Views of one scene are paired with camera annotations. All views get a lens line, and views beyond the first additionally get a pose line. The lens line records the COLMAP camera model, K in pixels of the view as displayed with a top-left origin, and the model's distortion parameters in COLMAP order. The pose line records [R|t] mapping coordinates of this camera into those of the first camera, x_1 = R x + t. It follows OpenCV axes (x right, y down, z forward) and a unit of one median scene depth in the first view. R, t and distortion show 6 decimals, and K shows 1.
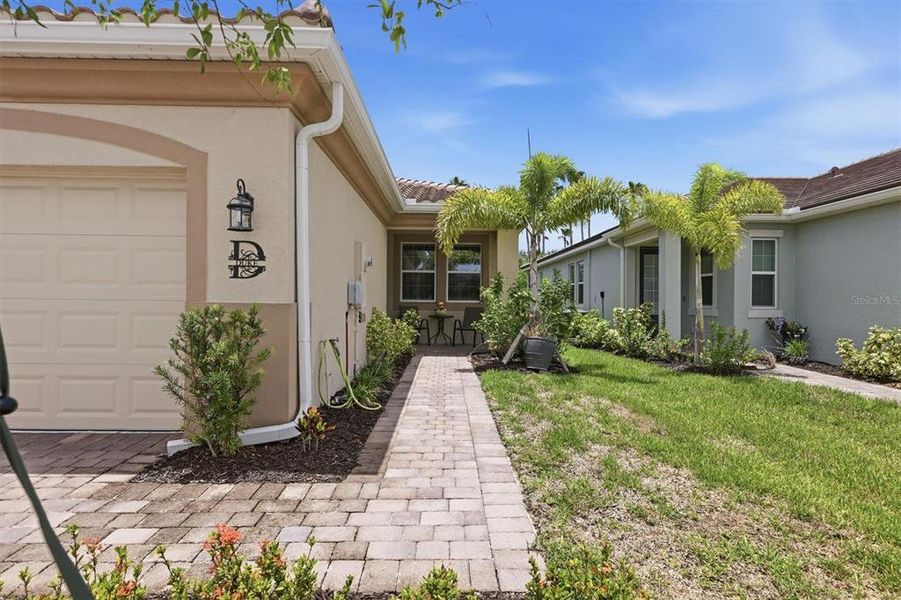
lens RADIAL K [[526.6, 0, 450.5], [0, 526.6, 300.0], [0, 0, 1]] dist [-0.000259, -0.000114]
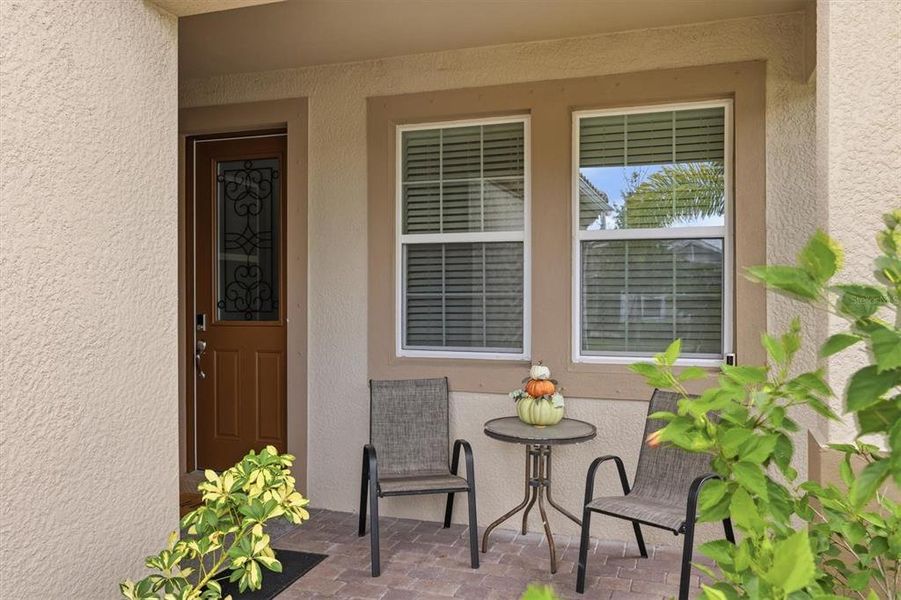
lens RADIAL K [[729.7, 0, 450.9], [0, 729.7, 276.1], [0, 0, 1]] dist [-0.000289, -0.000403]
pose [[0.939656, -0.010347, -0.341966, 0.107593], [0.011179, 0.999937, 0.000463, -0.070891], [0.341939, -0.004258, 0.939712, 1.313629]]
